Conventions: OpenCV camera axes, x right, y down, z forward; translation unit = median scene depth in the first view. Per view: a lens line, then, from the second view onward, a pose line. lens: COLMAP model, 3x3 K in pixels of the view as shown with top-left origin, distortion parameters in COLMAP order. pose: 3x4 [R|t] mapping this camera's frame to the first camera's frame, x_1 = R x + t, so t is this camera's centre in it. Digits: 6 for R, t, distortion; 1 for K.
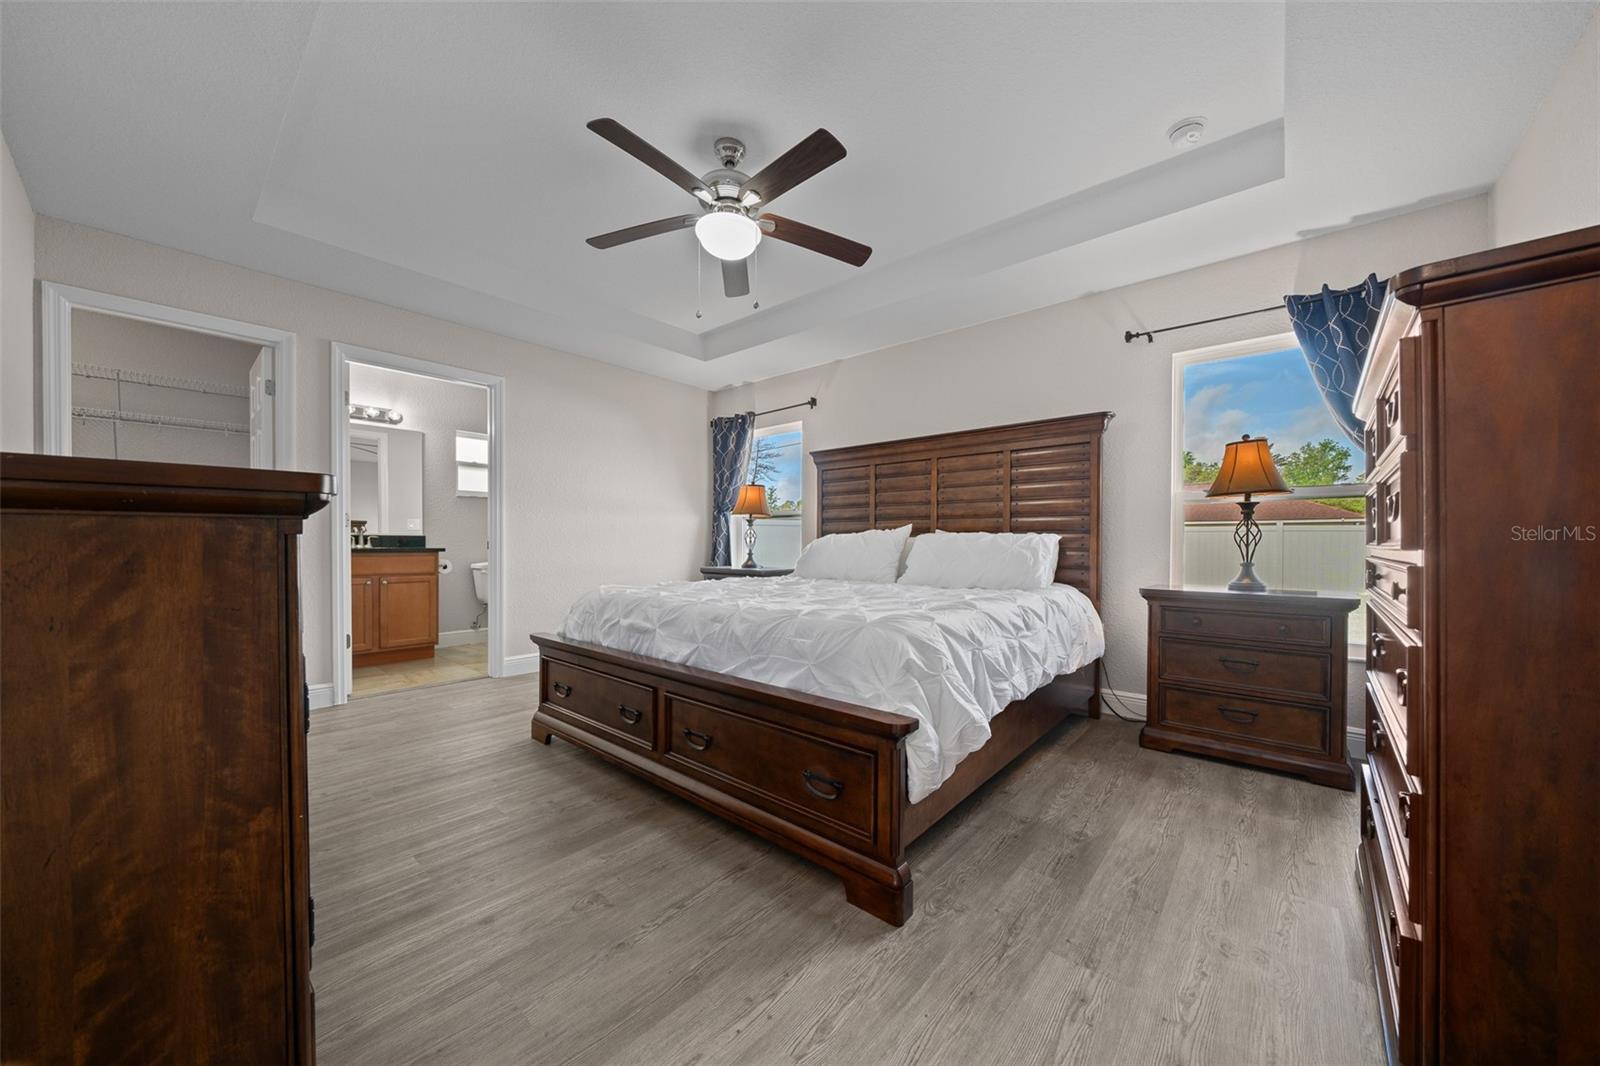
lens RADIAL K [[554.0, 0, 794.2], [0, 554.0, 541.7], [0, 0, 1]] dist [-0.001457, -0.000100]
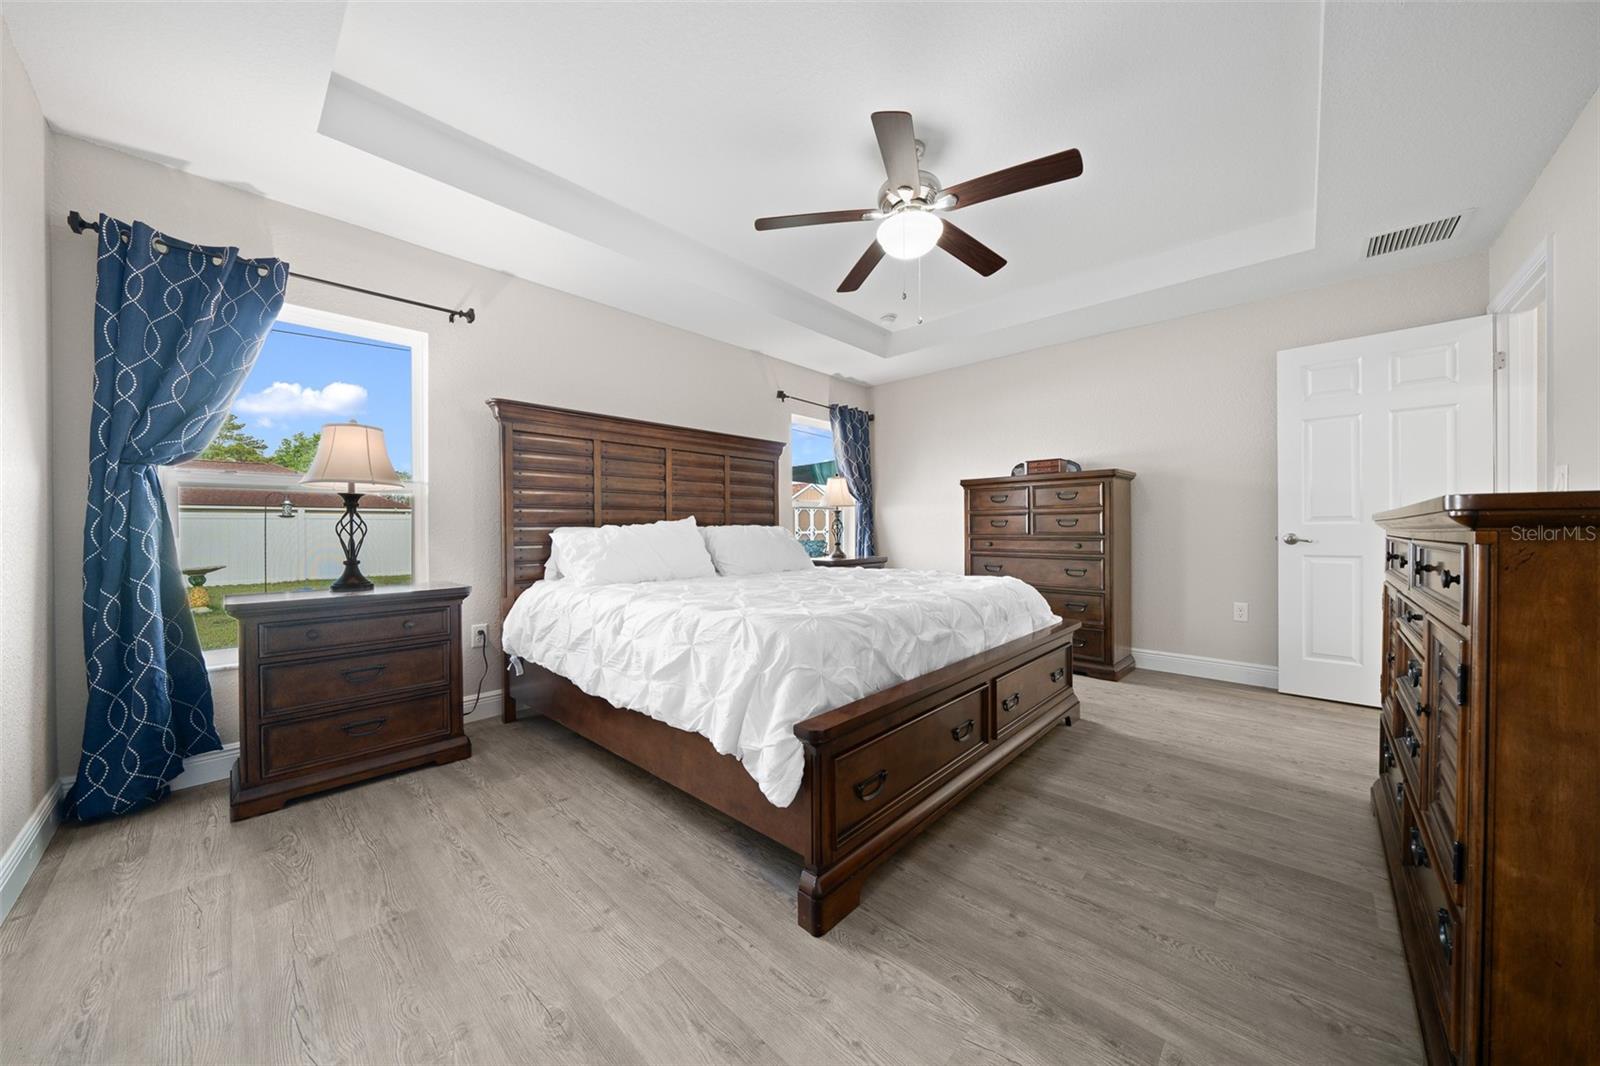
lens RADIAL K [[550.3, 0, 803.9], [0, 550.3, 525.5], [0, 0, 1]] dist [-0.001695, -0.000096]
pose [[0.028741, 0.001493, 0.999586, -1.126831], [0.004989, 0.999986, -0.001637, -0.020299], [-0.999574, 0.005034, 0.028734, 1.159086]]
